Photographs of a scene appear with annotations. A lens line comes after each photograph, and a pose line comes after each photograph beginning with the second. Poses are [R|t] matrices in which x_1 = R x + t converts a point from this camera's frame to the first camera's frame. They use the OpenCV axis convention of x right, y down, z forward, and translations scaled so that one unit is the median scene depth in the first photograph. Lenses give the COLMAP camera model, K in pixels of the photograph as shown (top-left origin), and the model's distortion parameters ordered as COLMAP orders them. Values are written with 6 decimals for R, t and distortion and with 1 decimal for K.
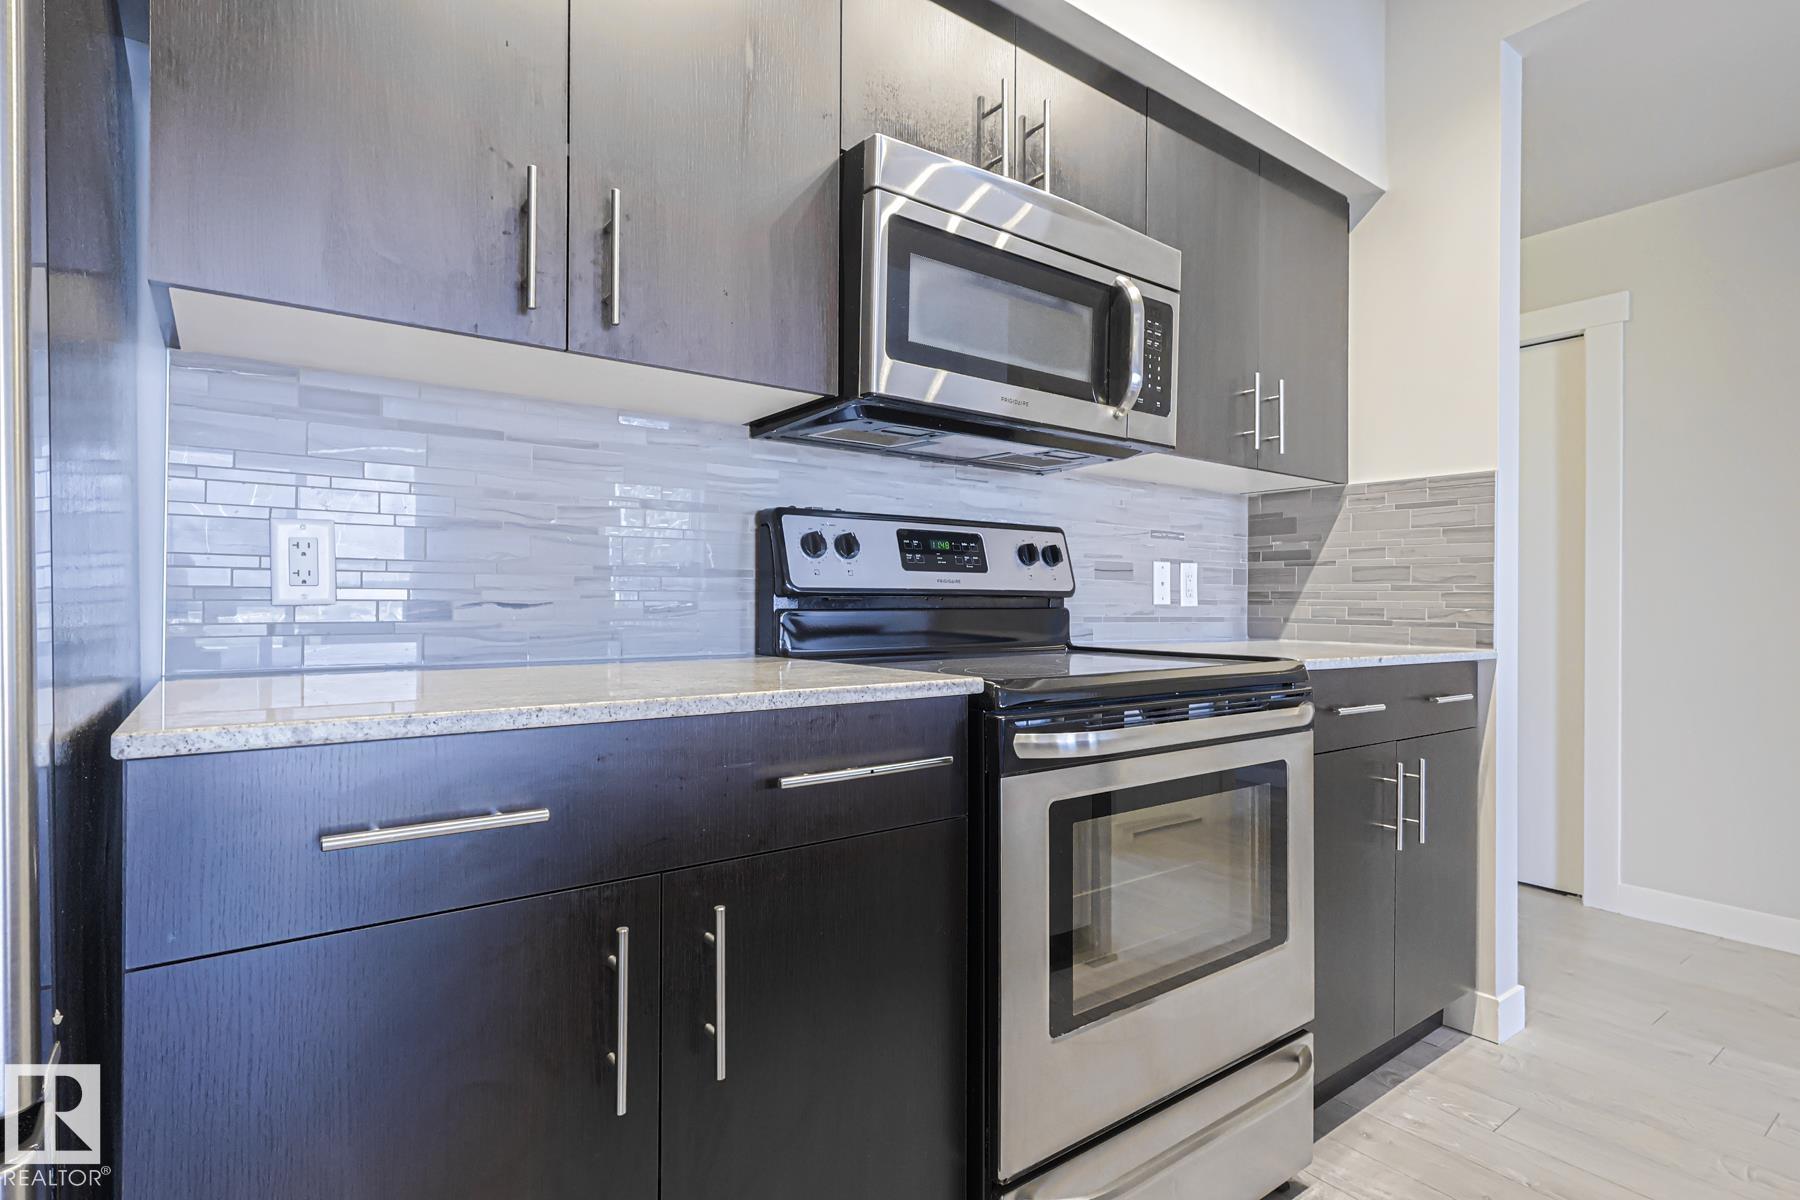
lens RADIAL K [[890.4, 0, 900.0], [0, 890.4, 592.6], [0, 0, 1]] dist [0.006602, 0.000118]
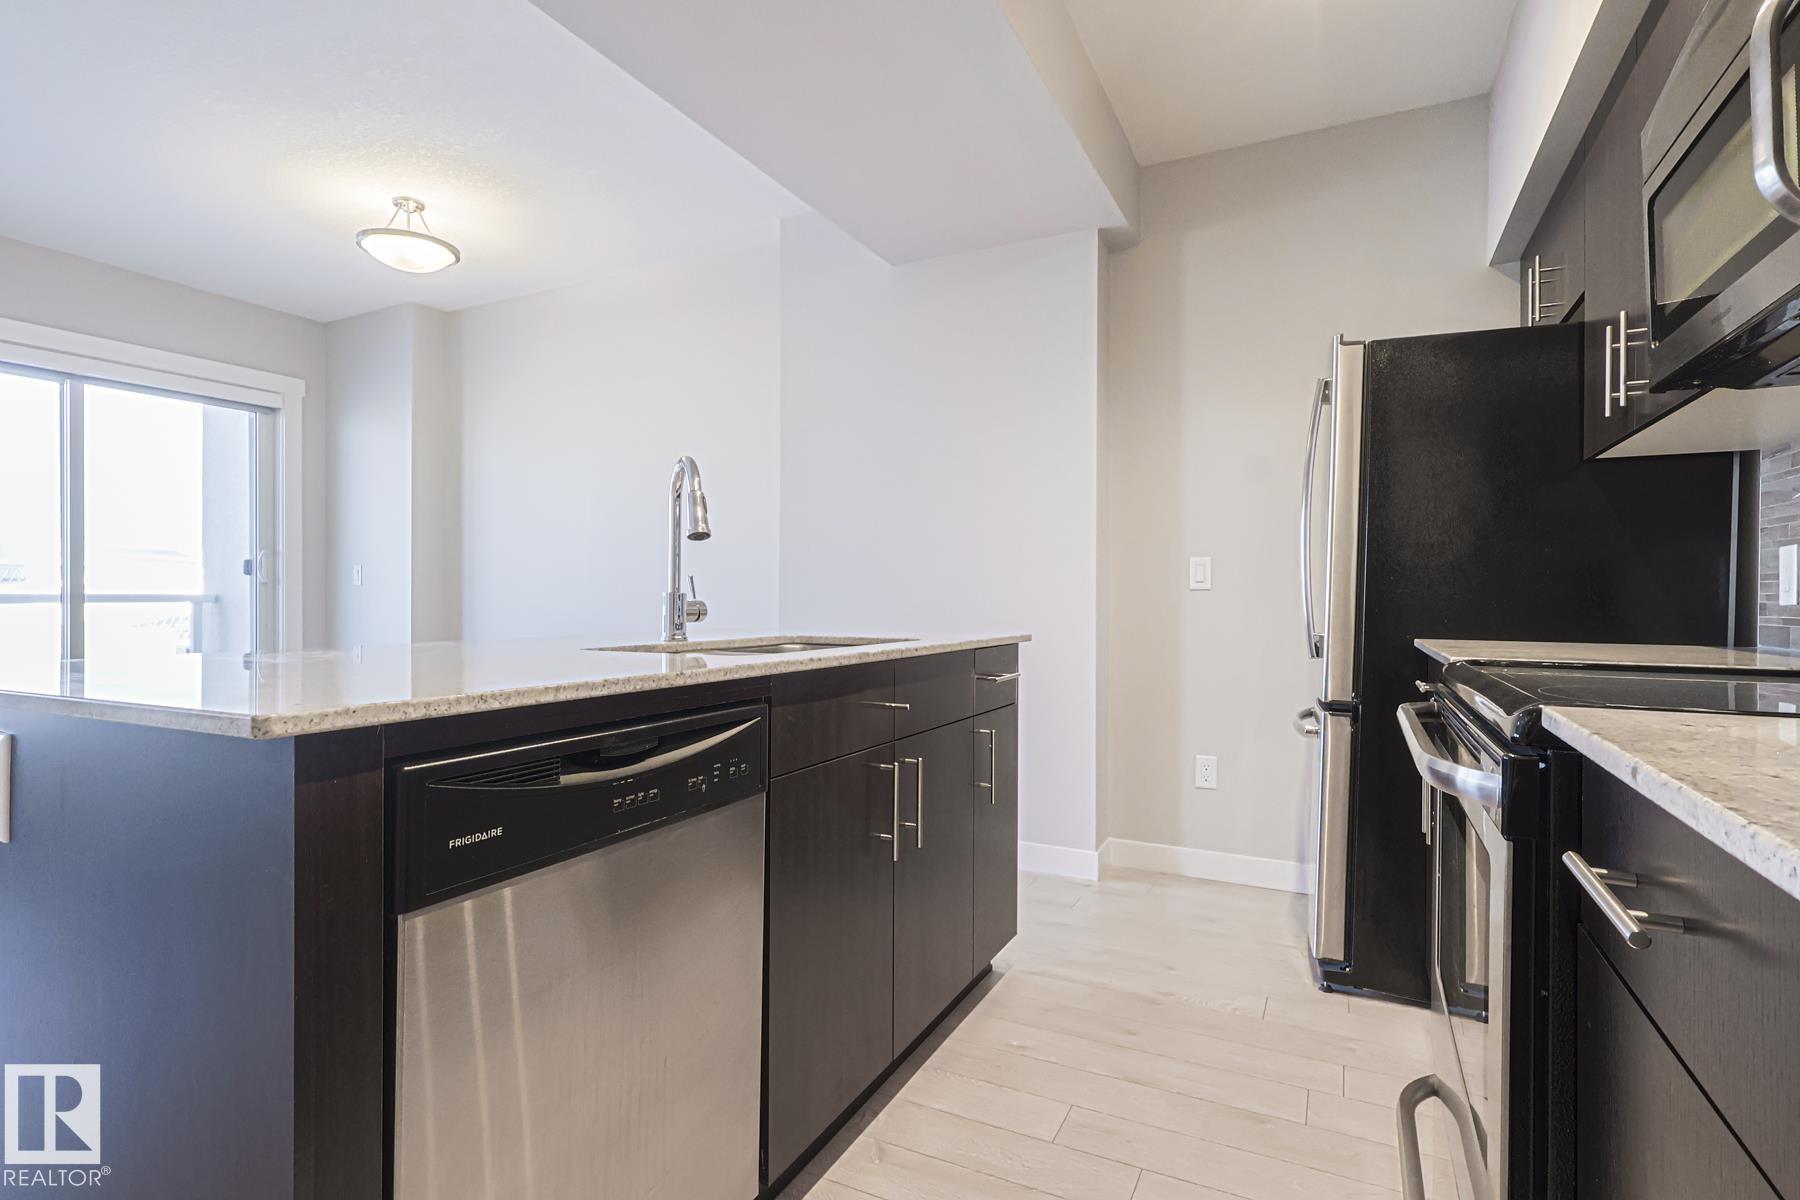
lens RADIAL K [[890.4, 0, 884.4], [0, 890.4, 599.7], [0, 0, 1]] dist [0.006602, 0.000118]
pose [[-0.895377, -0.005384, -0.445276, 0.906714], [0.001292, 0.999891, -0.014687, 0.017581], [0.445307, -0.013725, -0.895273, 1.147208]]
